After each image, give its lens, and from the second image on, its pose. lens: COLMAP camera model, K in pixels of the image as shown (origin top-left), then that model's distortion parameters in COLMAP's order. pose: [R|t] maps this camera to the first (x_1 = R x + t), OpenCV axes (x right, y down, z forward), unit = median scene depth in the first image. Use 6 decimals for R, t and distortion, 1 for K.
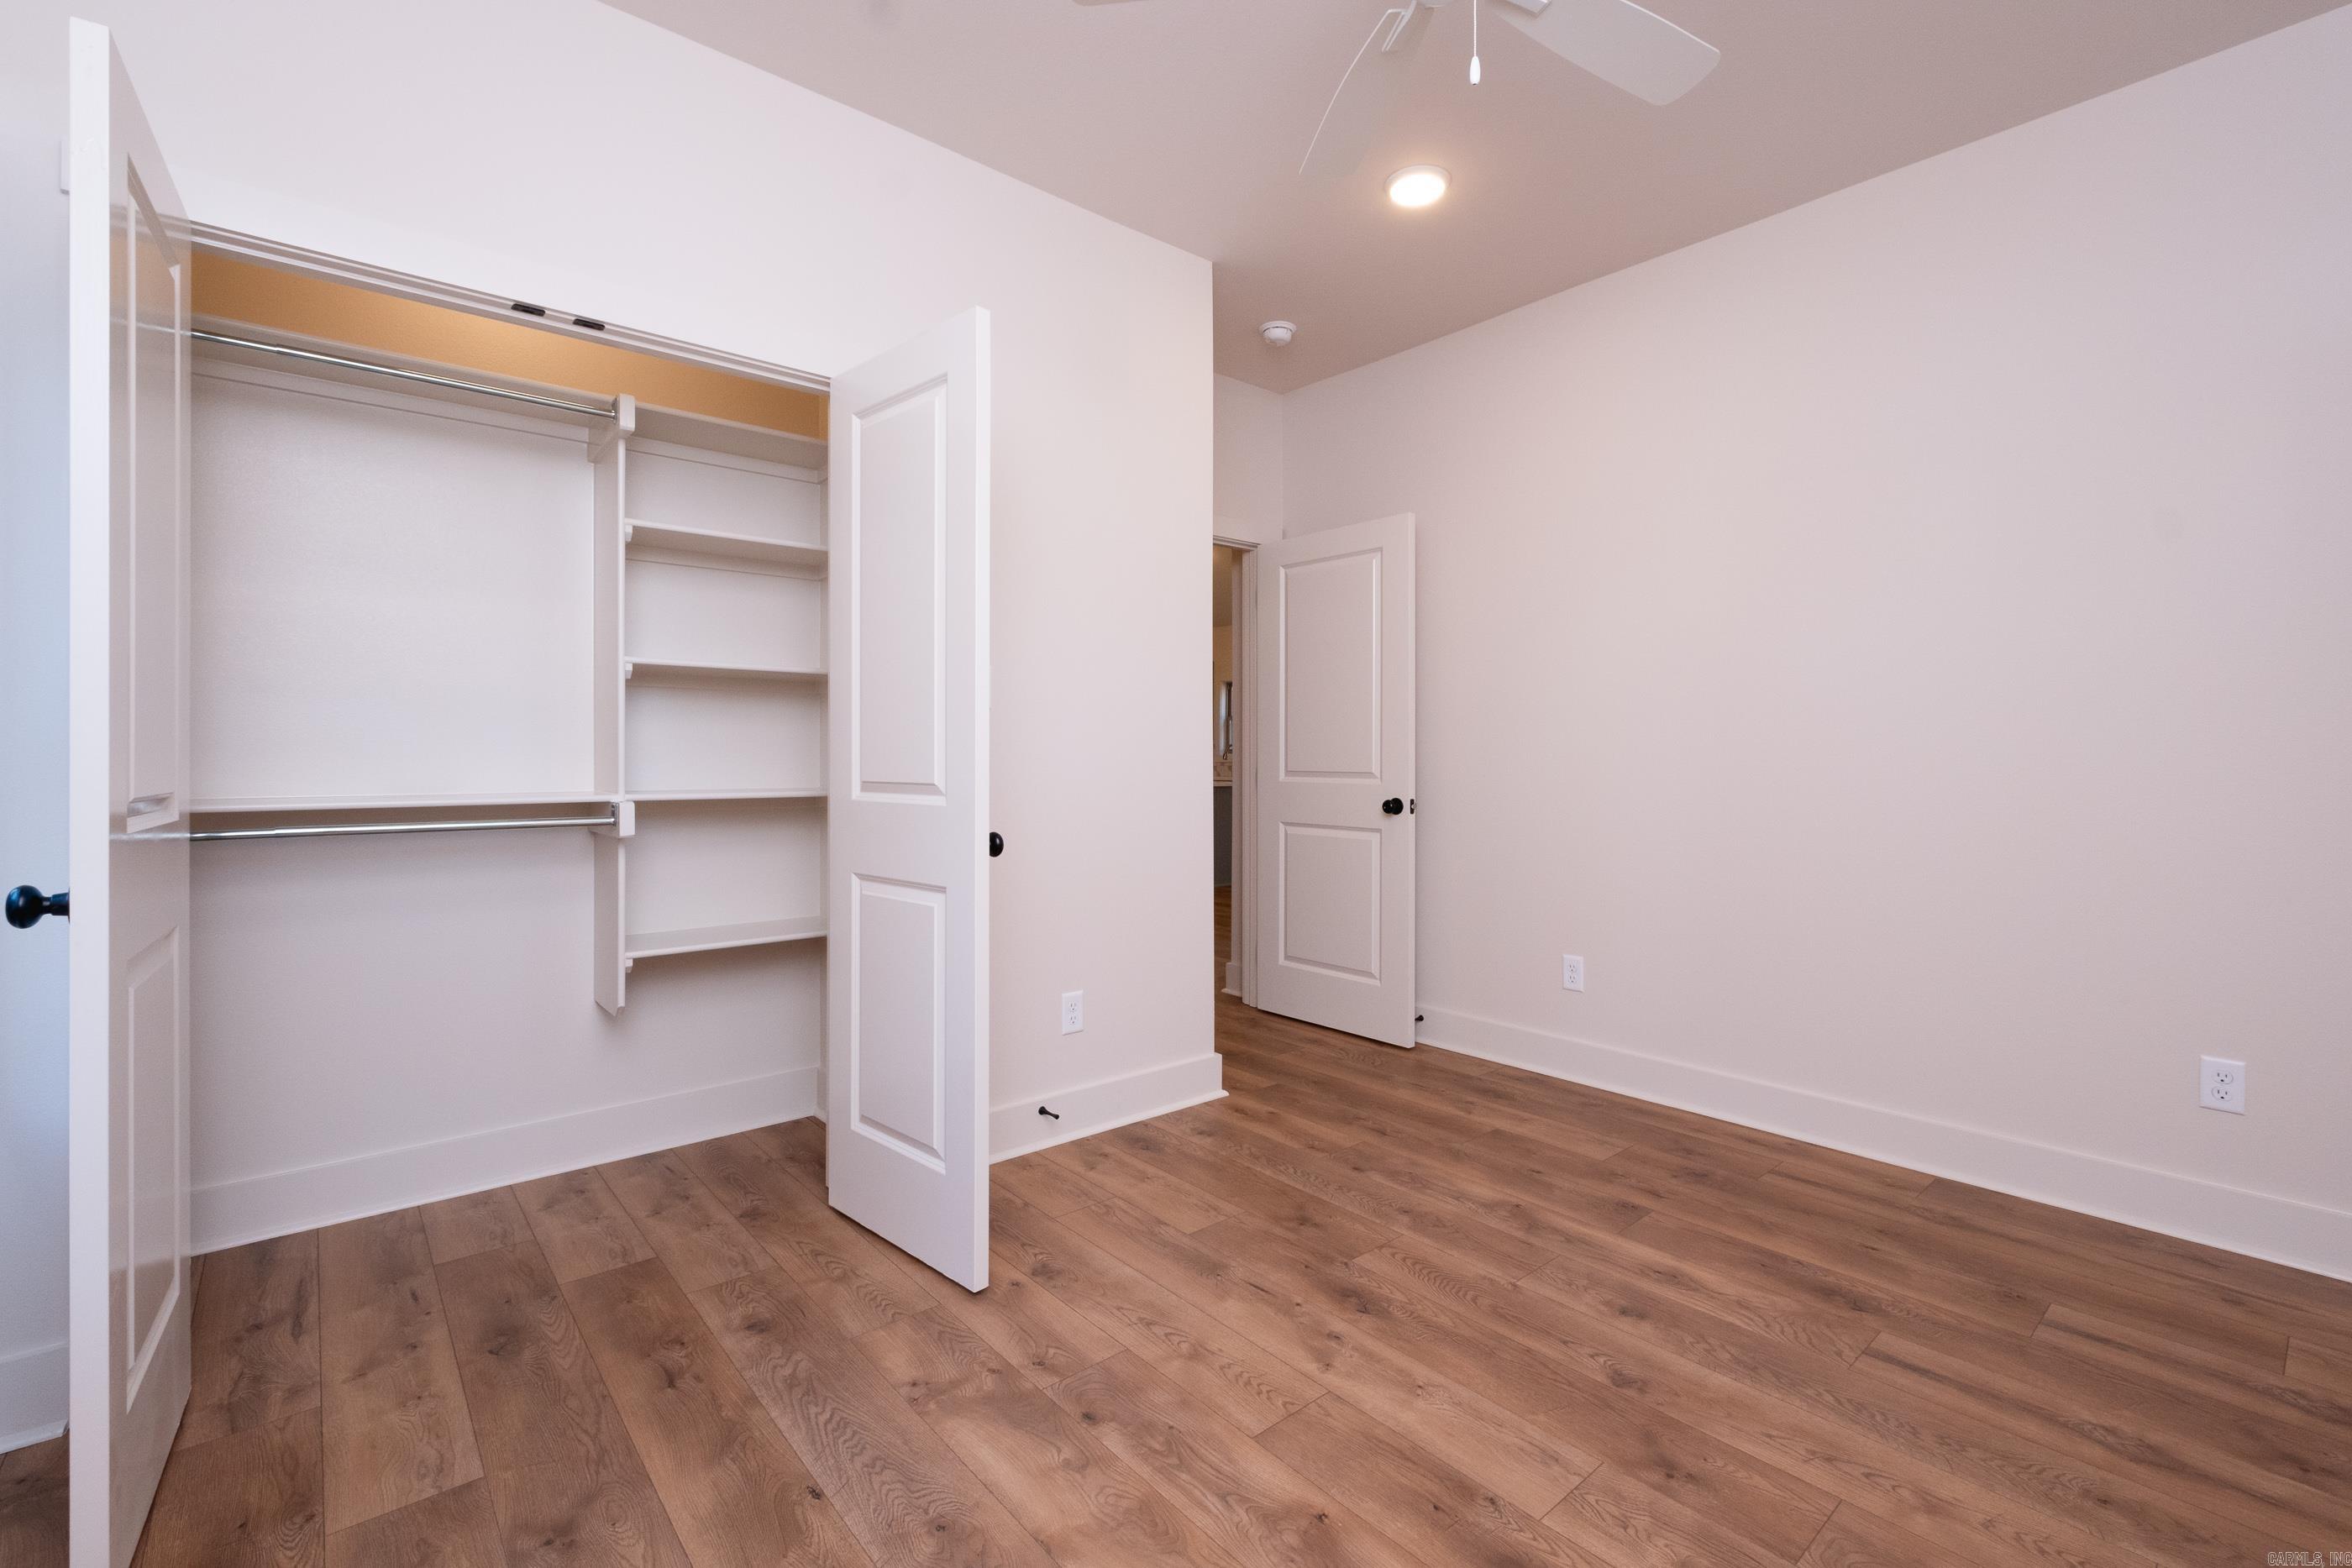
lens RADIAL K [[1012.5, 0, 1153.2], [0, 1012.5, 783.2], [0, 0, 1]] dist [-0.001463, -0.000690]
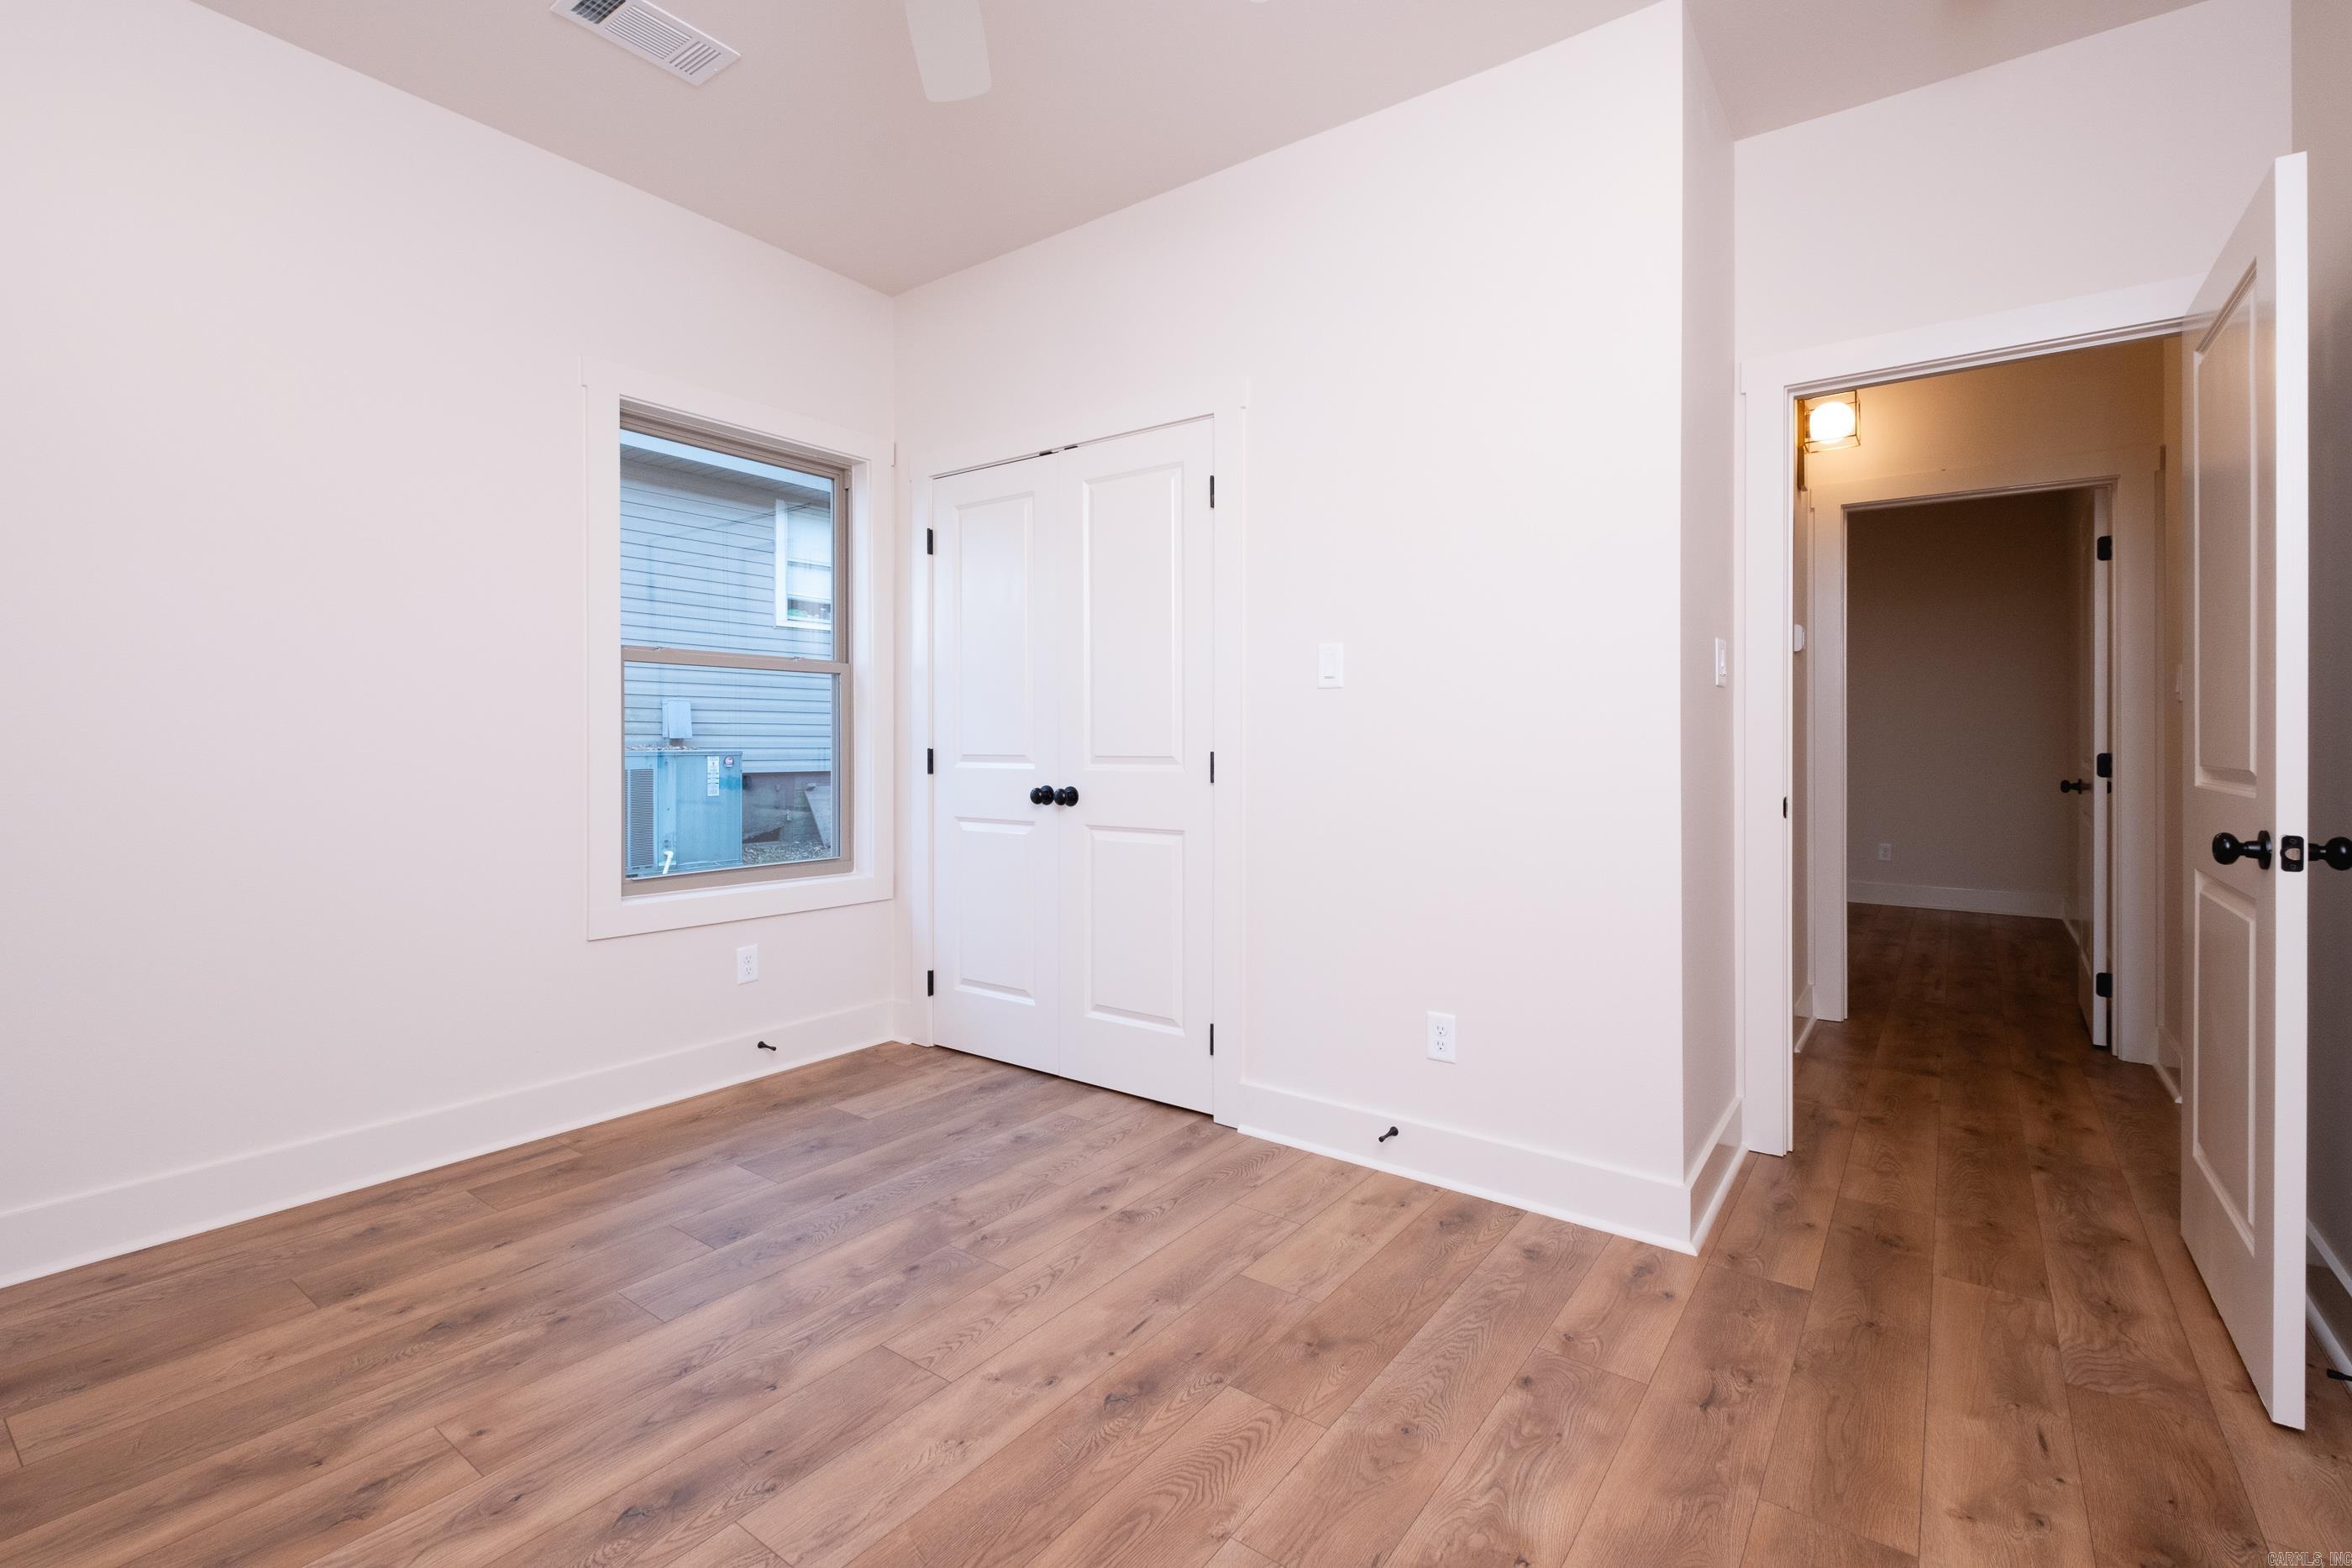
lens RADIAL K [[1068.2, 0, 1176.0], [0, 1068.2, 784.0], [0, 0, 1]] dist [0.000742, -0.001050]
pose [[0.232938, 0.040439, -0.971650, 1.066675], [-0.027672, 0.999006, 0.034943, -0.003707], [0.972098, 0.018748, 0.233826, 0.867757]]
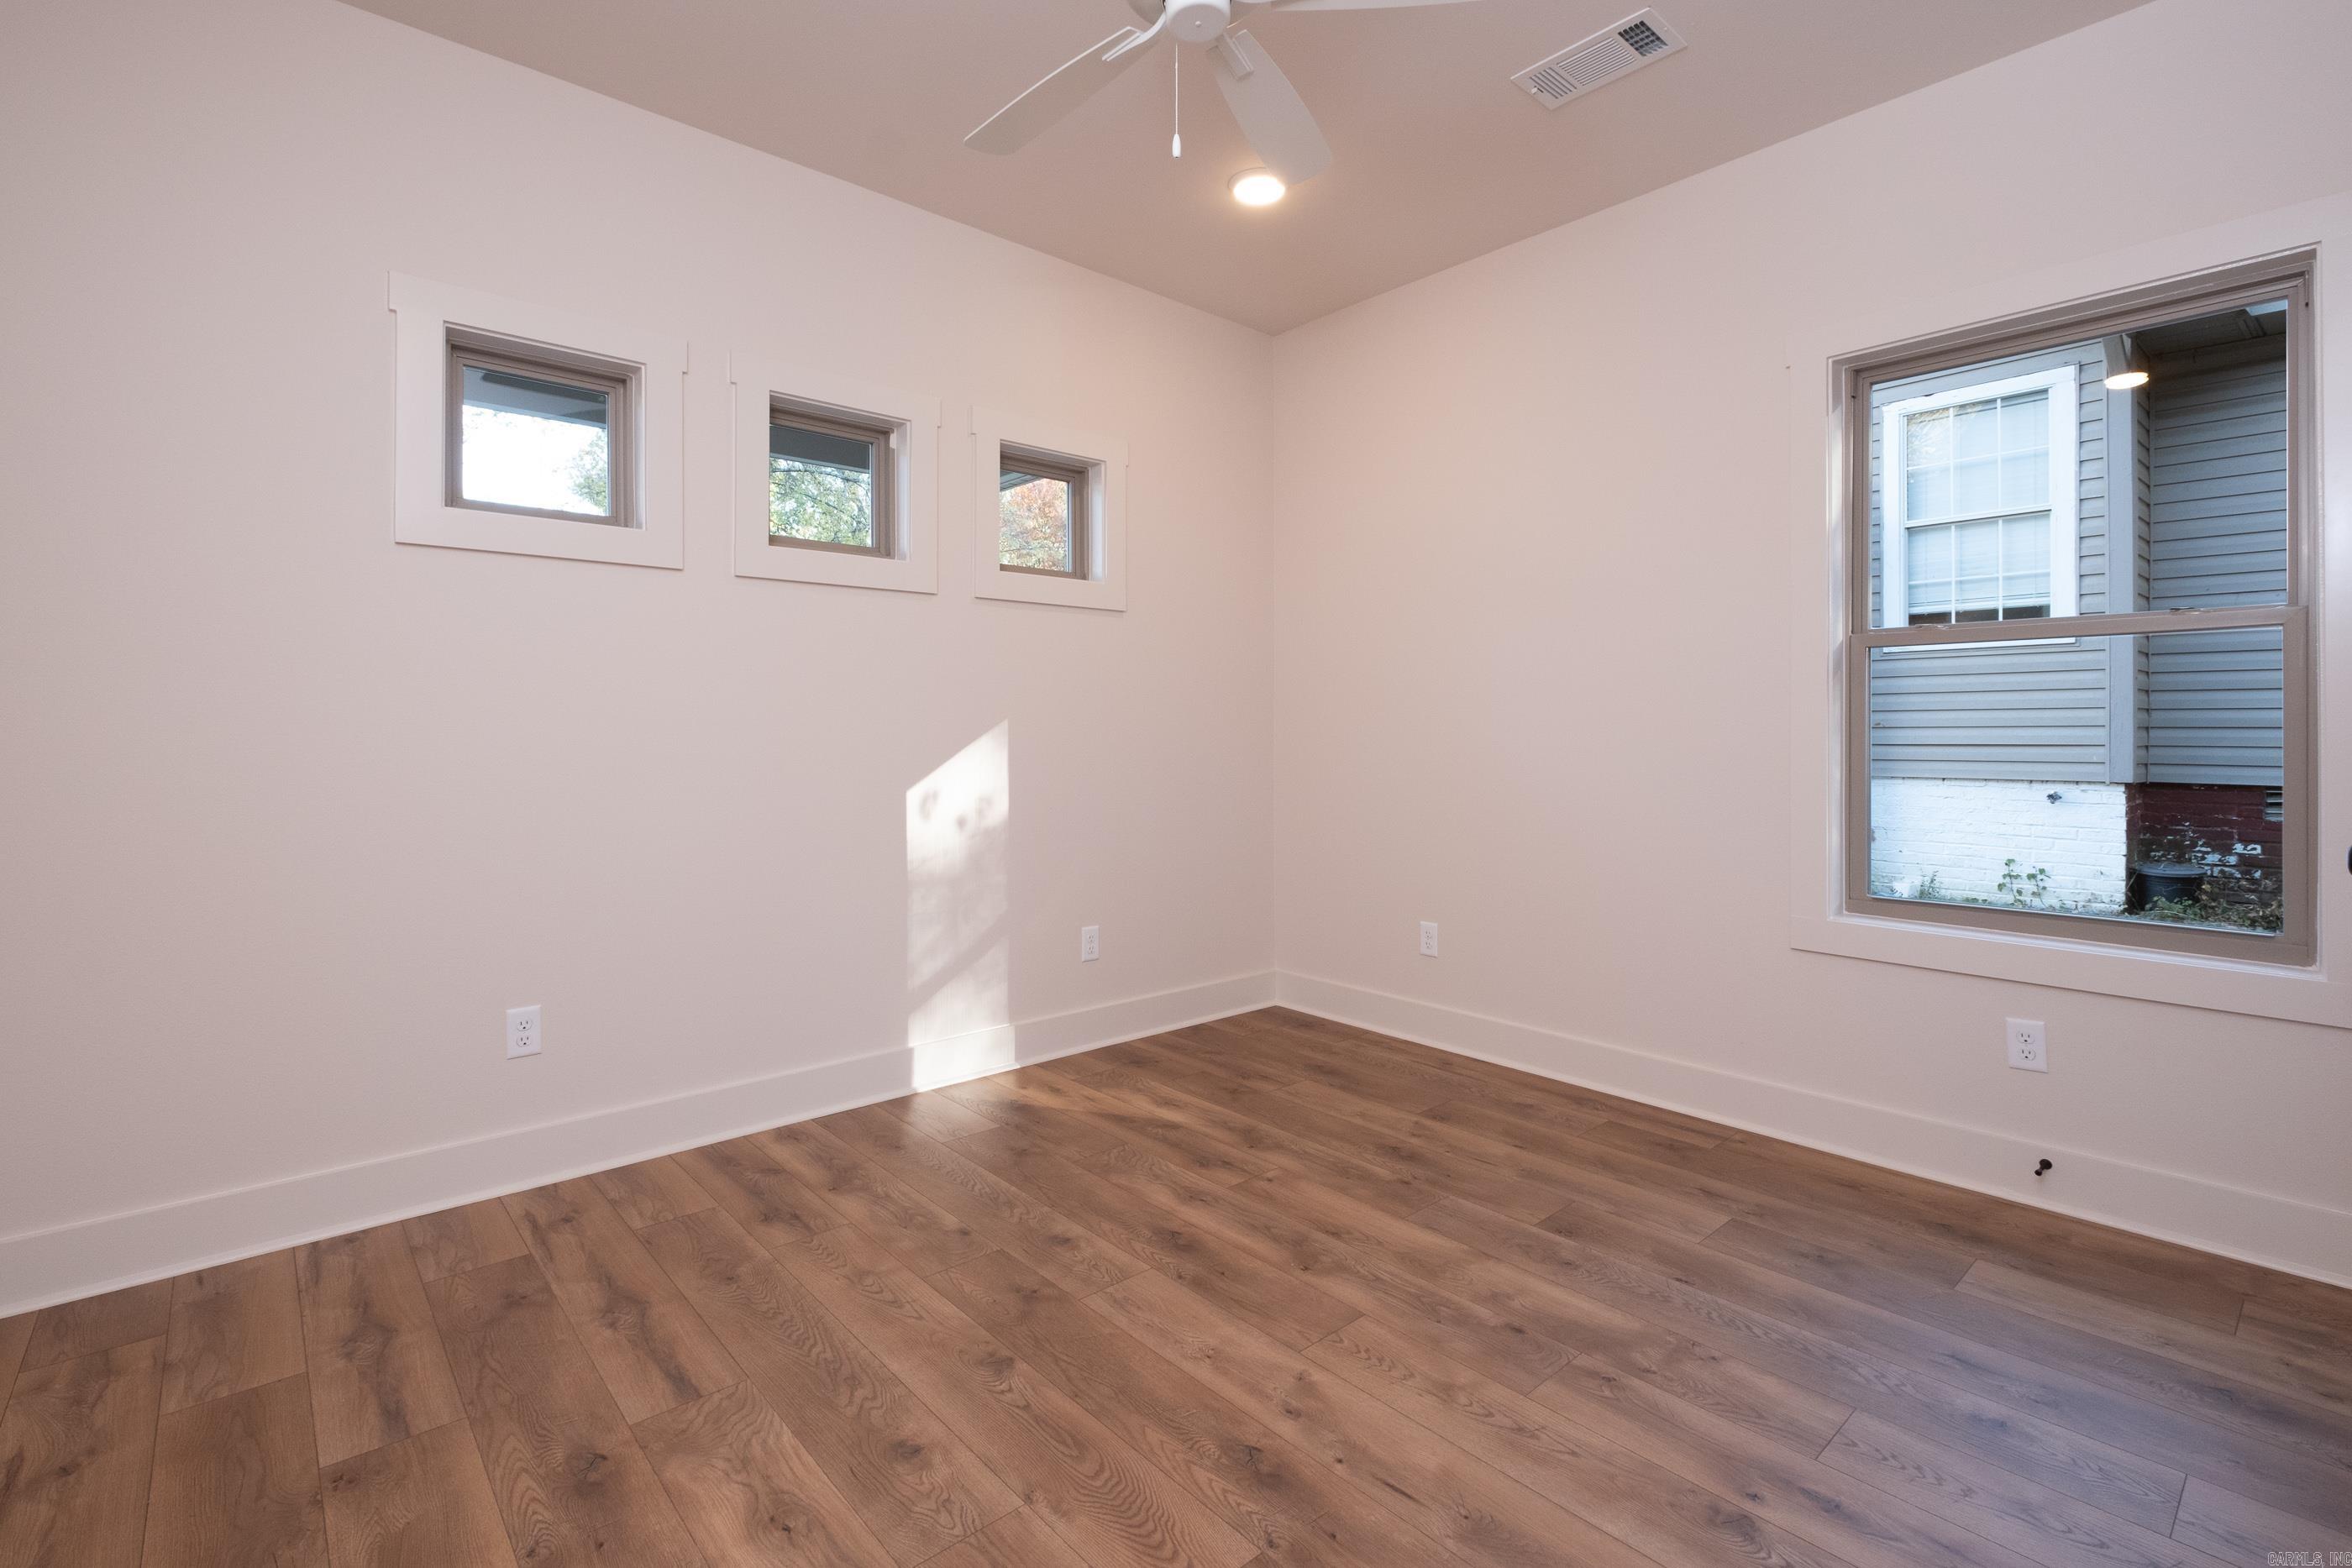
lens RADIAL K [[1012.5, 0, 1153.2], [0, 1012.5, 783.2], [0, 0, 1]] dist [-0.001463, -0.000690]
pose [[-0.999720, 0.000311, -0.023653, 0.311403], [-0.001425, 0.997306, 0.073337, -0.039847], [0.023612, 0.073350, -0.997027, 1.779607]]
